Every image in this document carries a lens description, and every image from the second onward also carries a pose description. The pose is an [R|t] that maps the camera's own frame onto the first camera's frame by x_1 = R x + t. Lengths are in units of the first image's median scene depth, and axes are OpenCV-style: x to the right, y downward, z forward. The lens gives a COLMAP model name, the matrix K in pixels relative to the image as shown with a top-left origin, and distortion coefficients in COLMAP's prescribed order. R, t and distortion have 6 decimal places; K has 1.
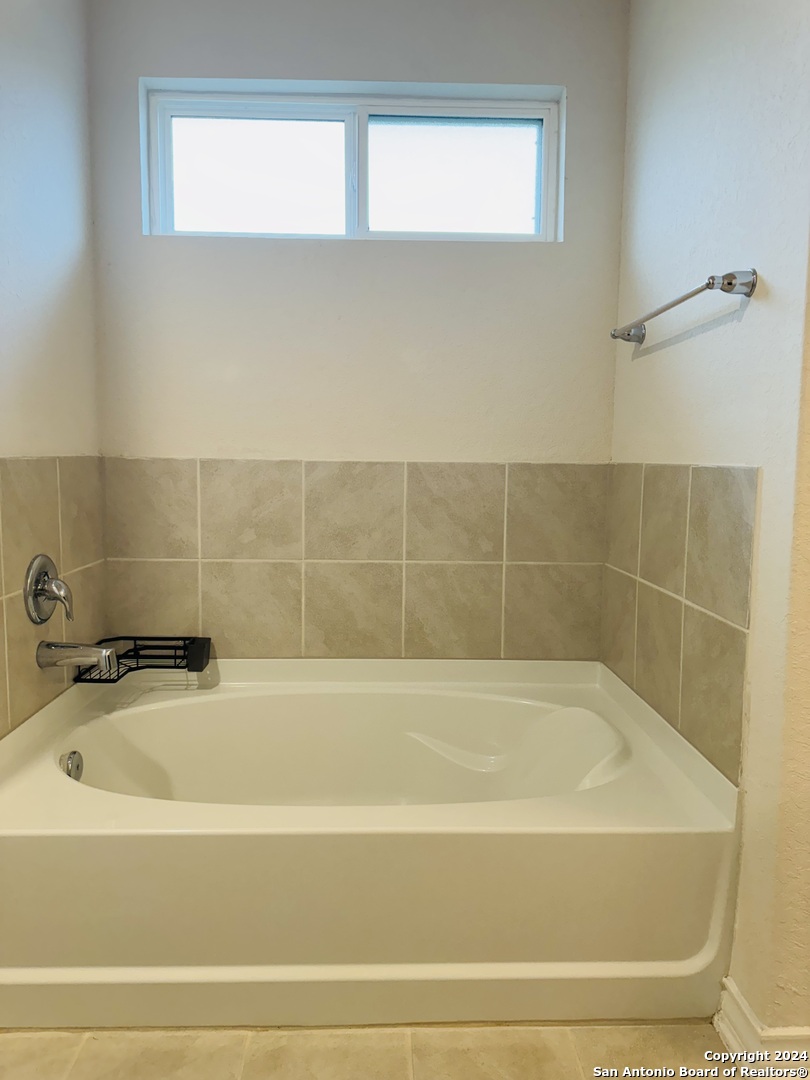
lens RADIAL K [[761.4, 0, 423.7], [0, 761.4, 554.2], [0, 0, 1]] dist [0.050231, -0.055003]
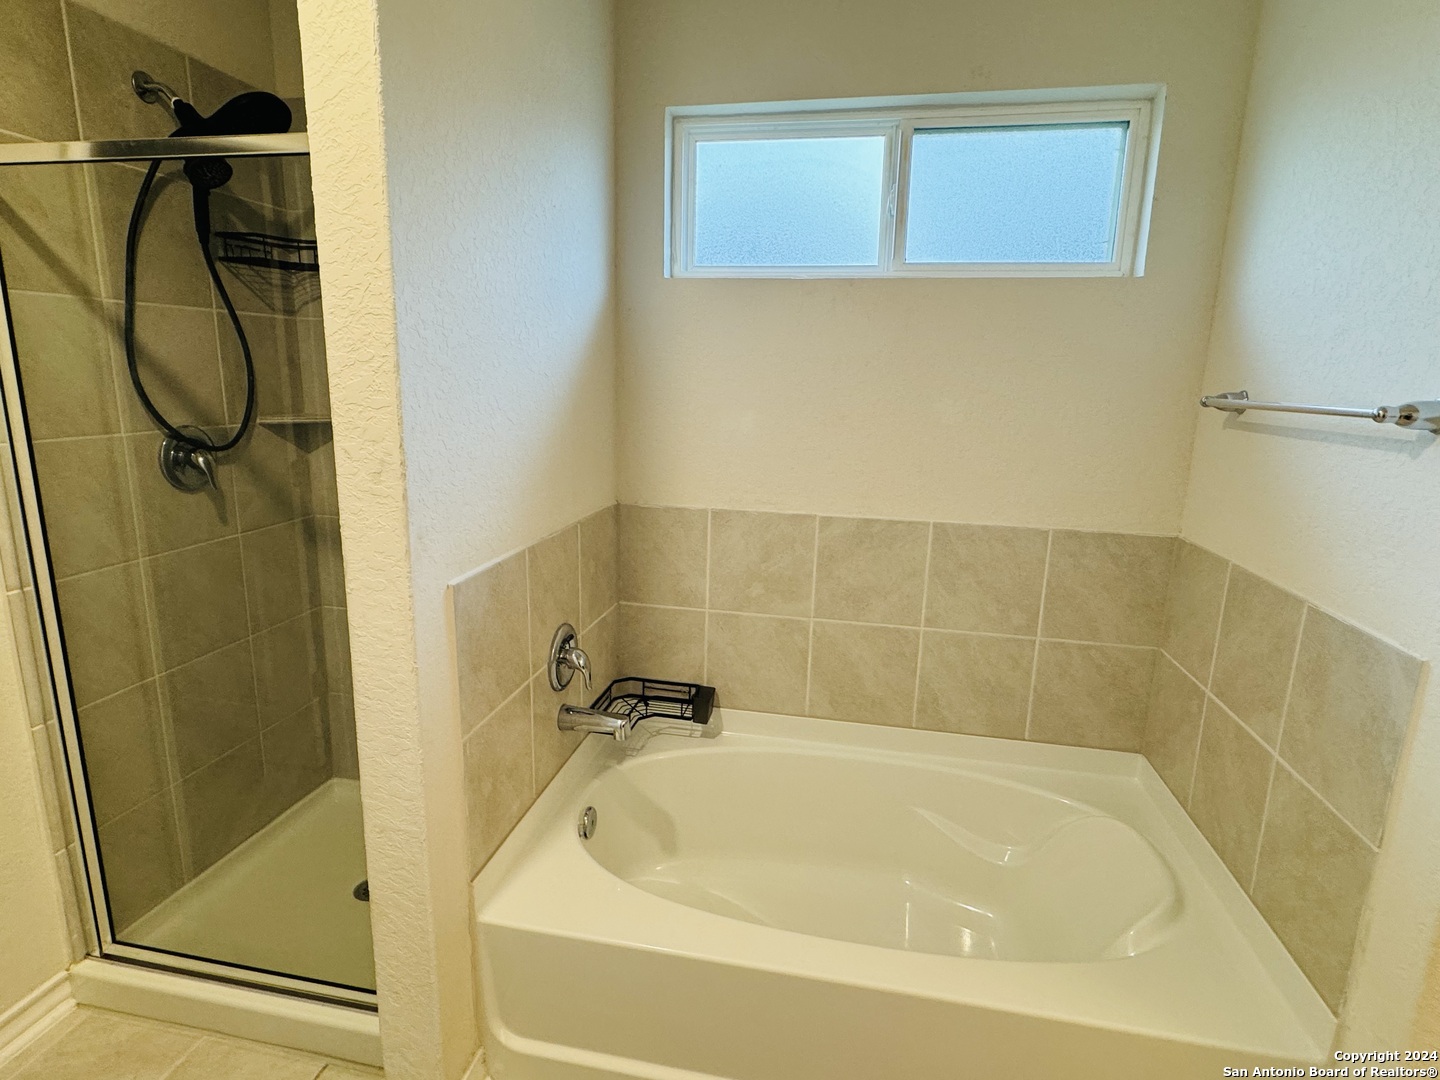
lens RADIAL K [[765.2, 0, 724.3], [0, 765.2, 539.4], [0, 0, 1]] dist [-0.015082, 0.007497]
pose [[0.972373, 0.060012, -0.225586, -0.057120], [-0.036966, 0.993782, 0.105032, -0.188100], [0.230486, -0.093792, 0.968545, 0.065453]]
